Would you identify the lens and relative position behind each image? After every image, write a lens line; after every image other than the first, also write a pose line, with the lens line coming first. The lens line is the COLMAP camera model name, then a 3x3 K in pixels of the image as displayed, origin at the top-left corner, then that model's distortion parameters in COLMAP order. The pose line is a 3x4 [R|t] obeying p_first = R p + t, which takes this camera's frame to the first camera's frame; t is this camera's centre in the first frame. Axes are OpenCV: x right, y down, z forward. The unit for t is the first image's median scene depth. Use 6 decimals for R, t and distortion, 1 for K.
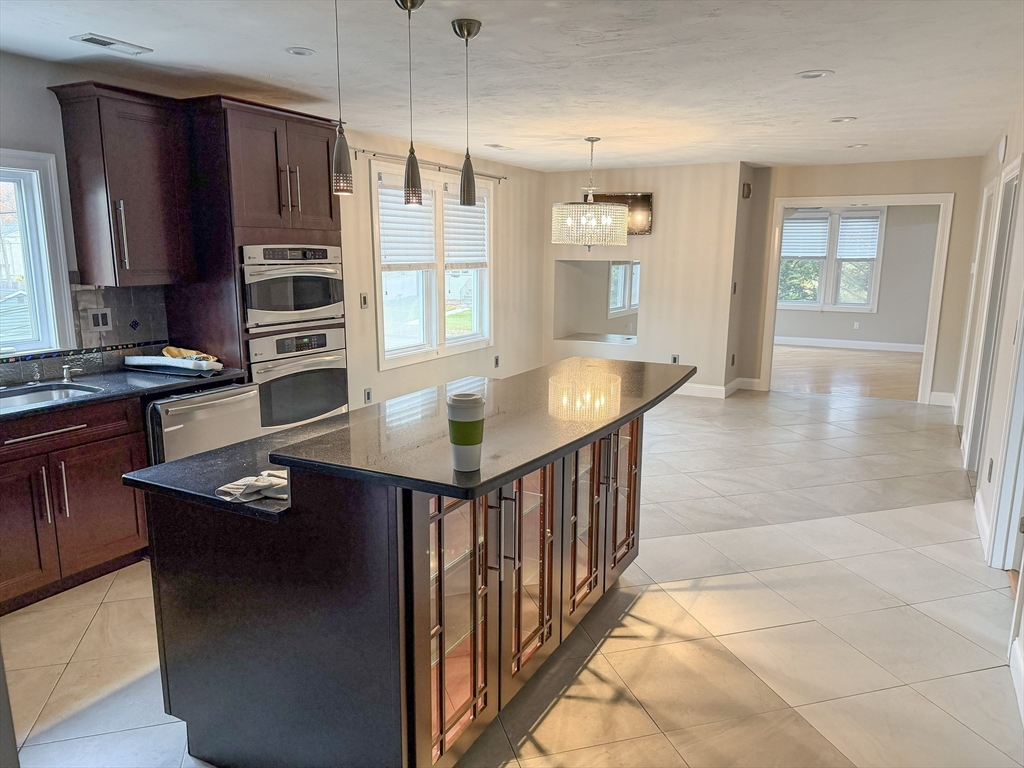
lens RADIAL K [[717.2, 0, 518.7], [0, 717.2, 383.8], [0, 0, 1]] dist [0.097990, -0.133560]
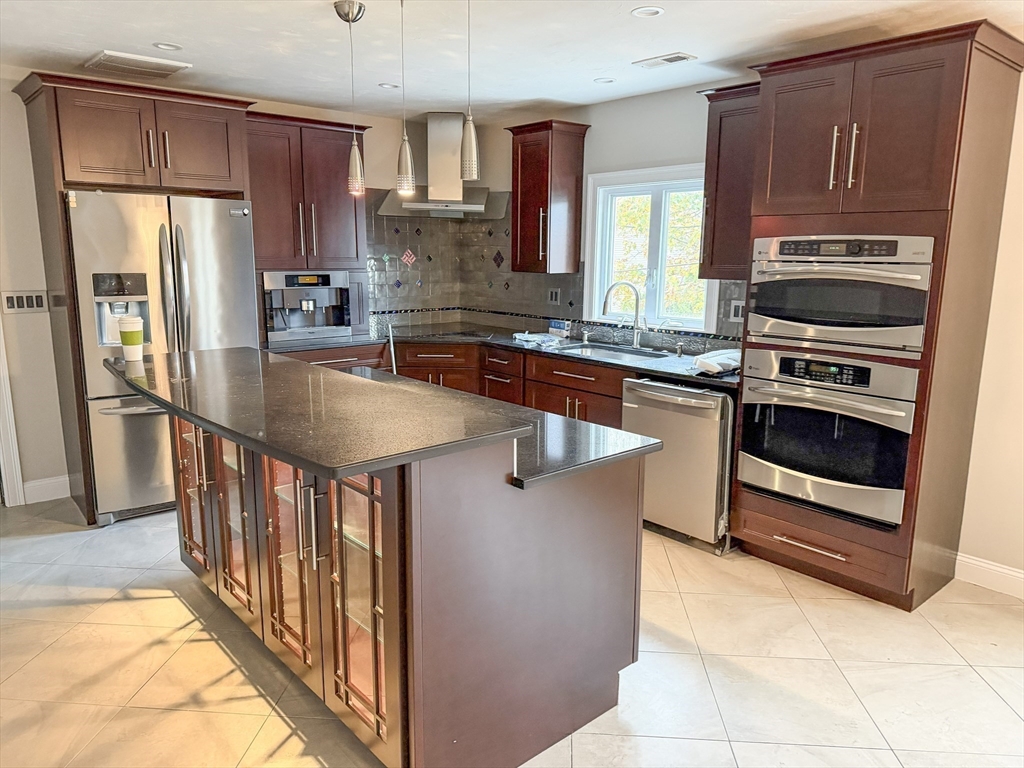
lens RADIAL K [[717.2, 0, 518.7], [0, 717.2, 383.8], [0, 0, 1]] dist [0.097990, -0.133560]
pose [[-0.353471, 0.163594, -0.921029, 0.308605], [-0.181185, 0.953971, 0.238980, -0.104392], [0.917731, 0.251349, -0.307560, 0.606739]]
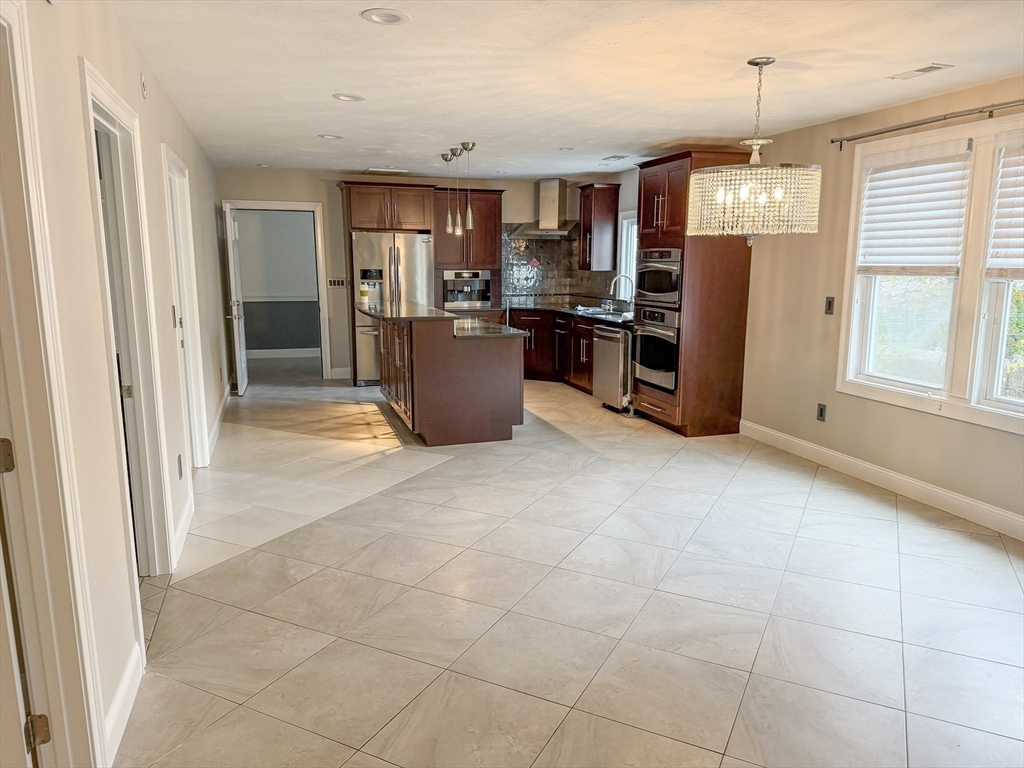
lens RADIAL K [[717.2, 0, 518.7], [0, 717.2, 383.8], [0, 0, 1]] dist [0.097990, -0.133560]
pose [[-0.690056, 0.115496, -0.714481, 0.606022], [-0.138651, 0.947806, 0.287124, -0.196198], [0.710351, 0.297195, -0.638026, 1.138706]]
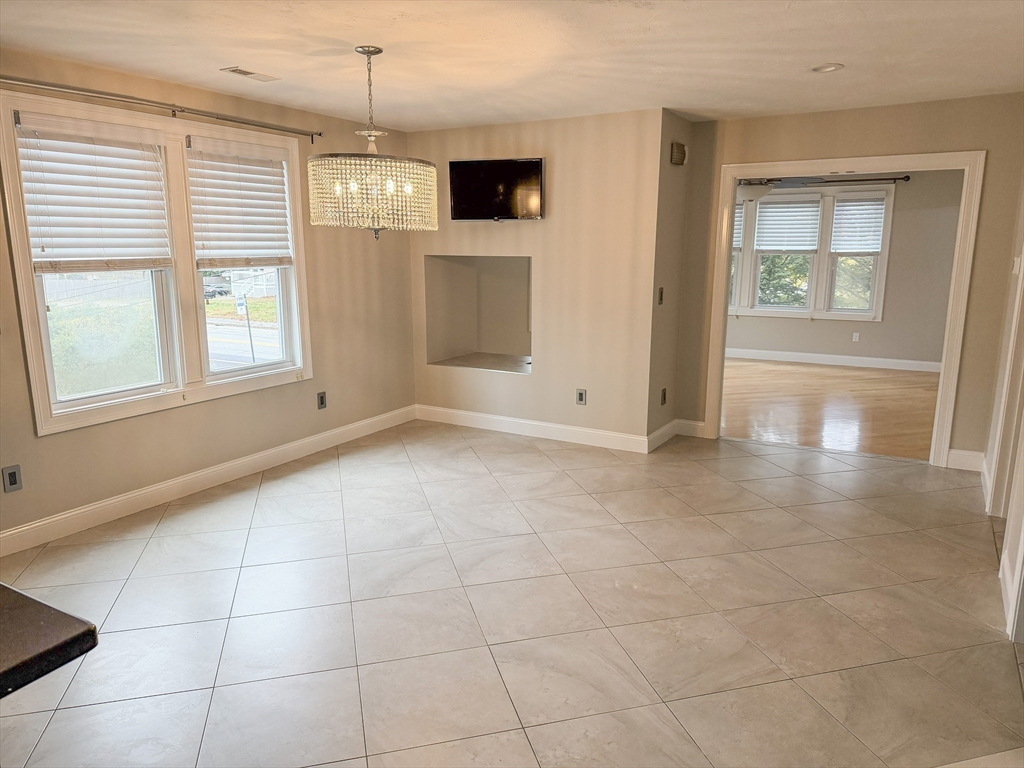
lens RADIAL K [[713.2, 0, 512.0], [0, 713.2, 384.0], [0, 0, 1]] dist [0.067106, -0.091802]
pose [[0.999399, 0.000522, -0.034658, 0.205845], [-0.000338, 0.999986, 0.005320, -0.057946], [0.034660, -0.005305, 0.999385, 0.357301]]
